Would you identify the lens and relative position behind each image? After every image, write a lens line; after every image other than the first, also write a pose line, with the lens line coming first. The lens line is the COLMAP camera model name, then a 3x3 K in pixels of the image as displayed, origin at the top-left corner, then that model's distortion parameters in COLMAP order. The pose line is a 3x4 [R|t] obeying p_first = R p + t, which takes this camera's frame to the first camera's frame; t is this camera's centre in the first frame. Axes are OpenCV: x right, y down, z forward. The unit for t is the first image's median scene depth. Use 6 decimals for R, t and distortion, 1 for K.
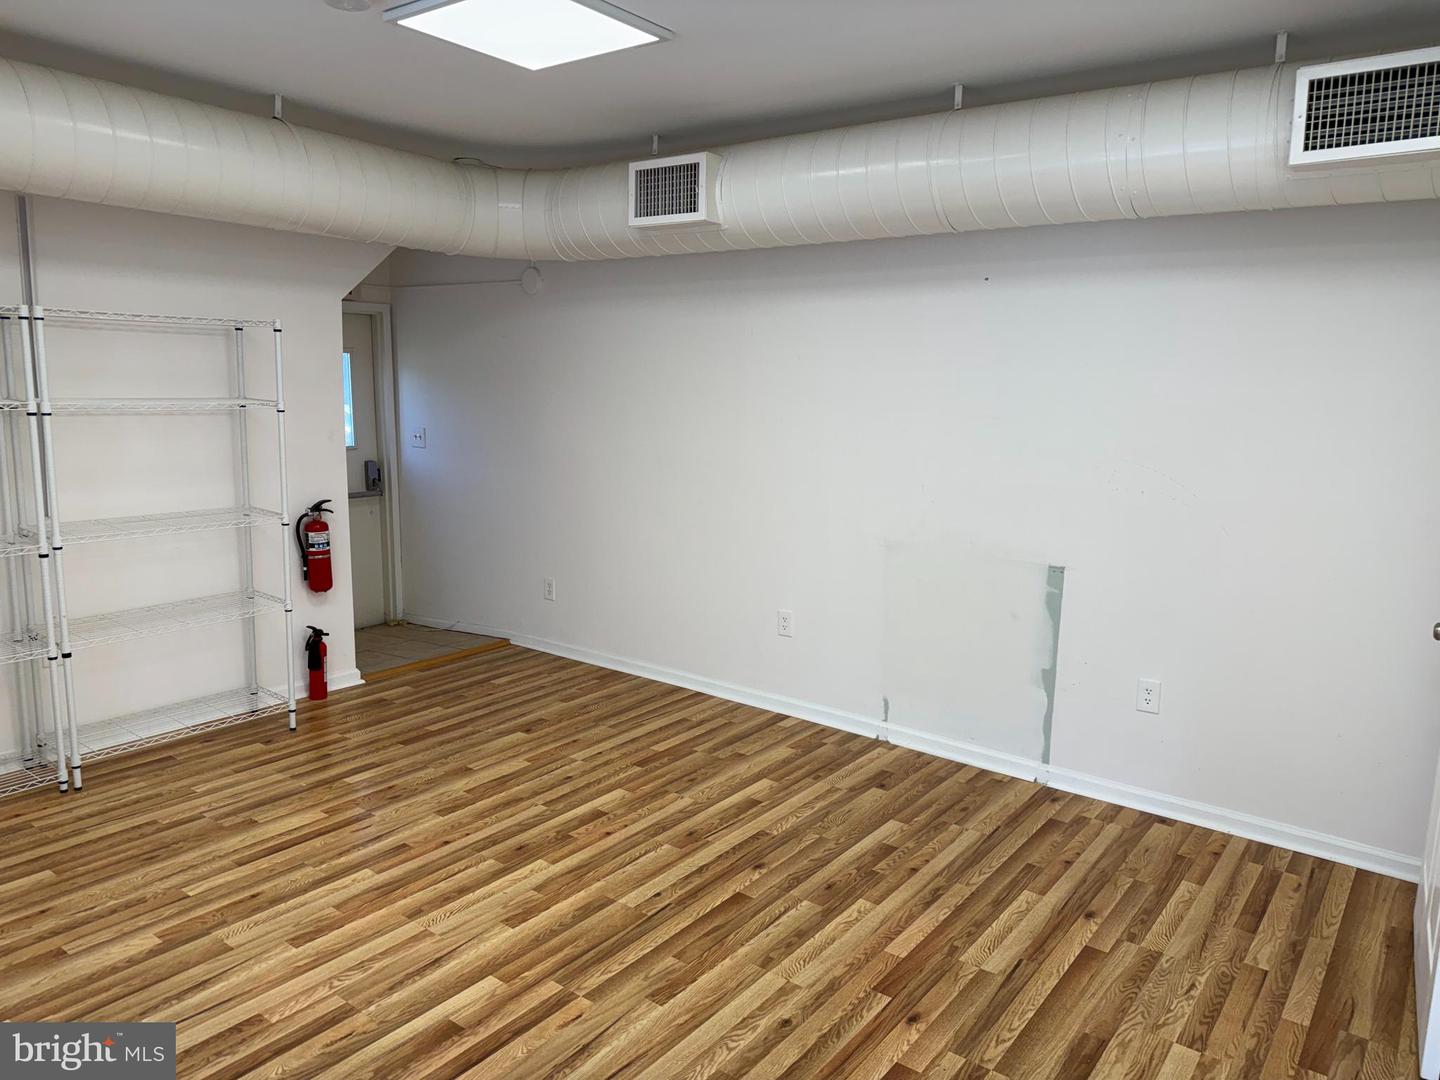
lens RADIAL K [[1011.0, 0, 706.0], [0, 1011.0, 515.1], [0, 0, 1]] dist [0.059240, -0.072783]
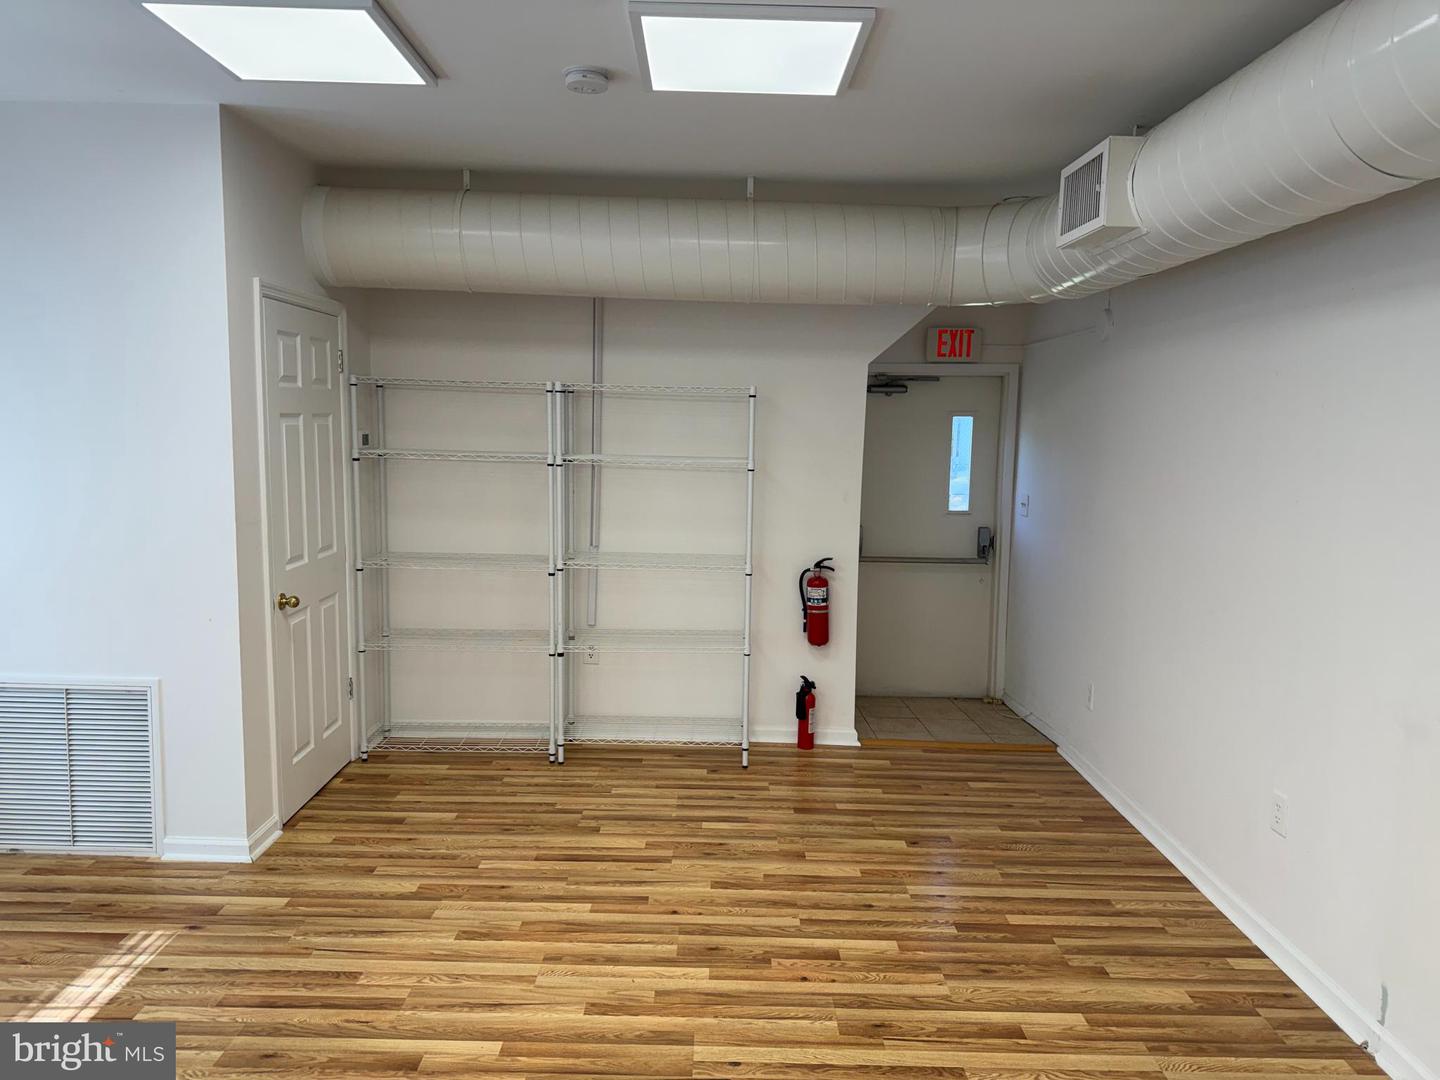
lens RADIAL K [[1011.0, 0, 714.6], [0, 1011.0, 535.3], [0, 0, 1]] dist [0.059240, -0.072783]
pose [[0.610254, 0.085703, -0.787556, 0.444090], [-0.118615, 0.992809, 0.016128, -0.050033], [0.783275, 0.083574, 0.616032, 0.354309]]
